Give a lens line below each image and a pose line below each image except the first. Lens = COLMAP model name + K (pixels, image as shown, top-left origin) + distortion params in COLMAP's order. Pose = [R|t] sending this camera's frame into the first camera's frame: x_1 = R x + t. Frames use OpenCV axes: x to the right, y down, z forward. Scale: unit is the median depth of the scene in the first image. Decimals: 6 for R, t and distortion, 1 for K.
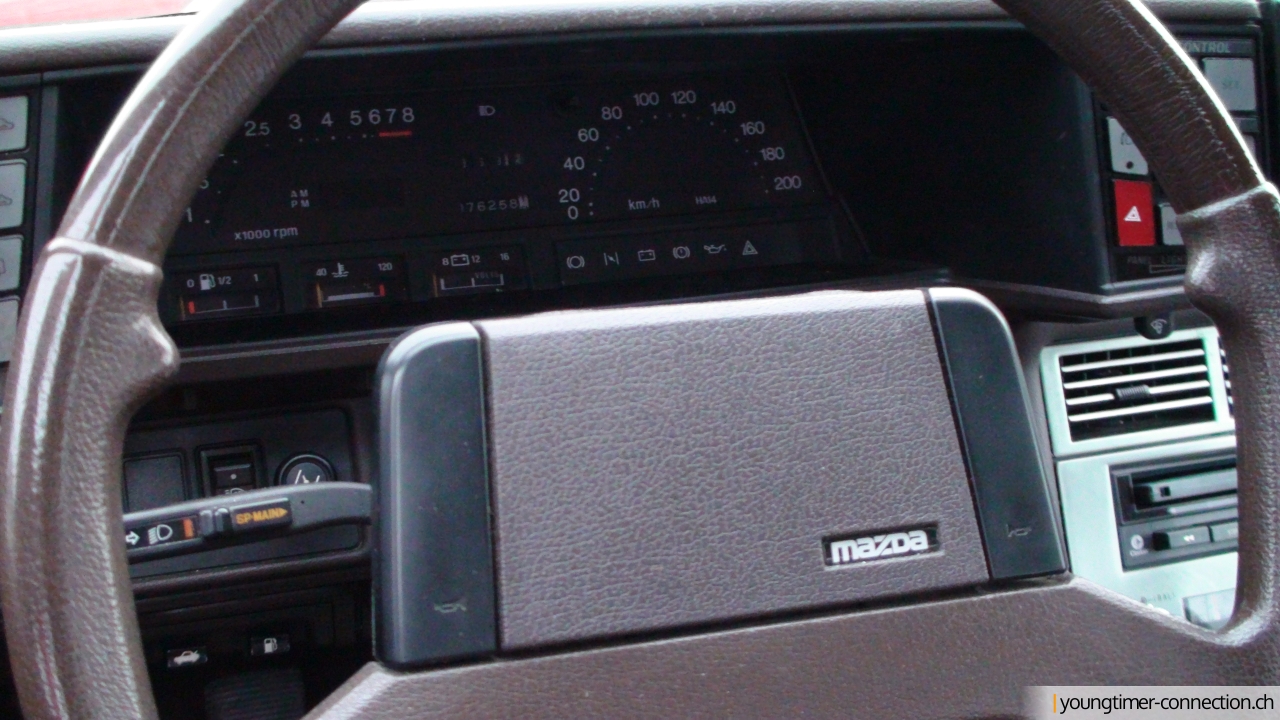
lens RADIAL K [[1476.0, 0, 640.0], [0, 1476.0, 360.0], [0, 0, 1]] dist [-0.054406, 0.011236]
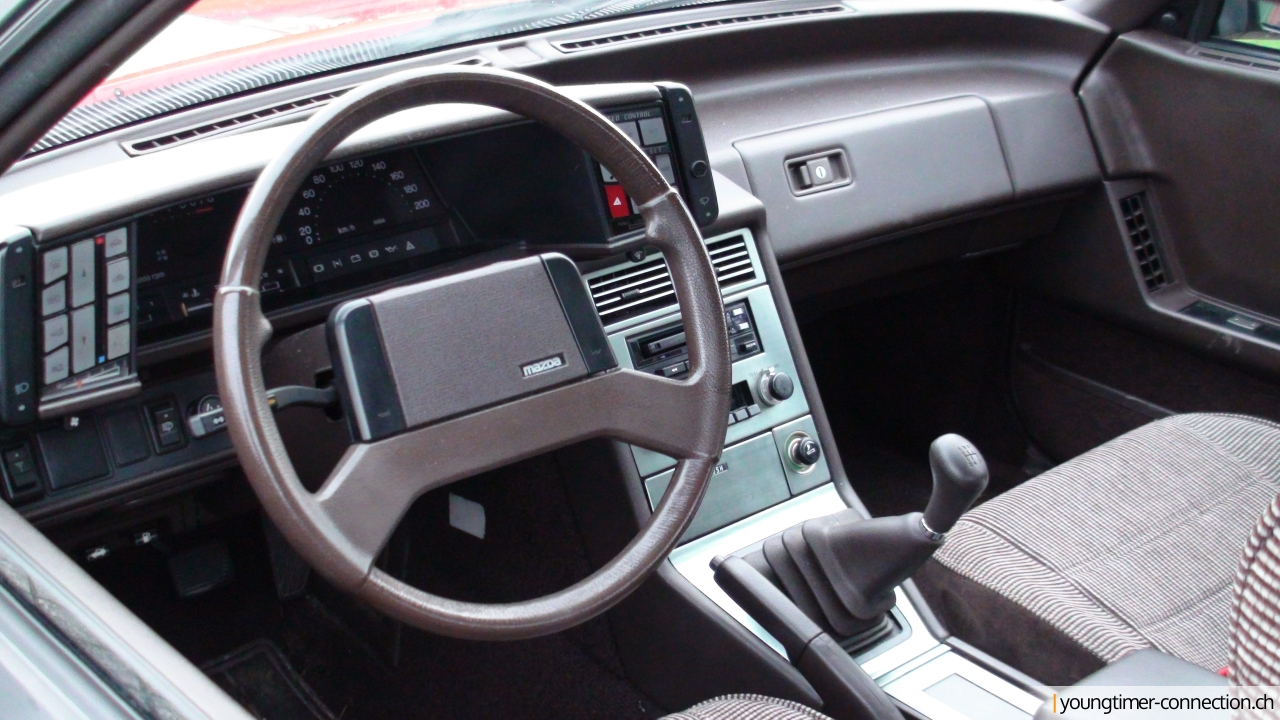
lens RADIAL K [[1711.5, 0, 640.0], [0, 1711.5, 360.0], [0, 0, 1]] dist [0.011905, 0.014147]
pose [[0.931218, -0.166998, 0.323951, -0.429539], [0.162313, 0.985861, 0.041637, 0.021060], [-0.326323, 0.013808, 0.945157, -1.220581]]
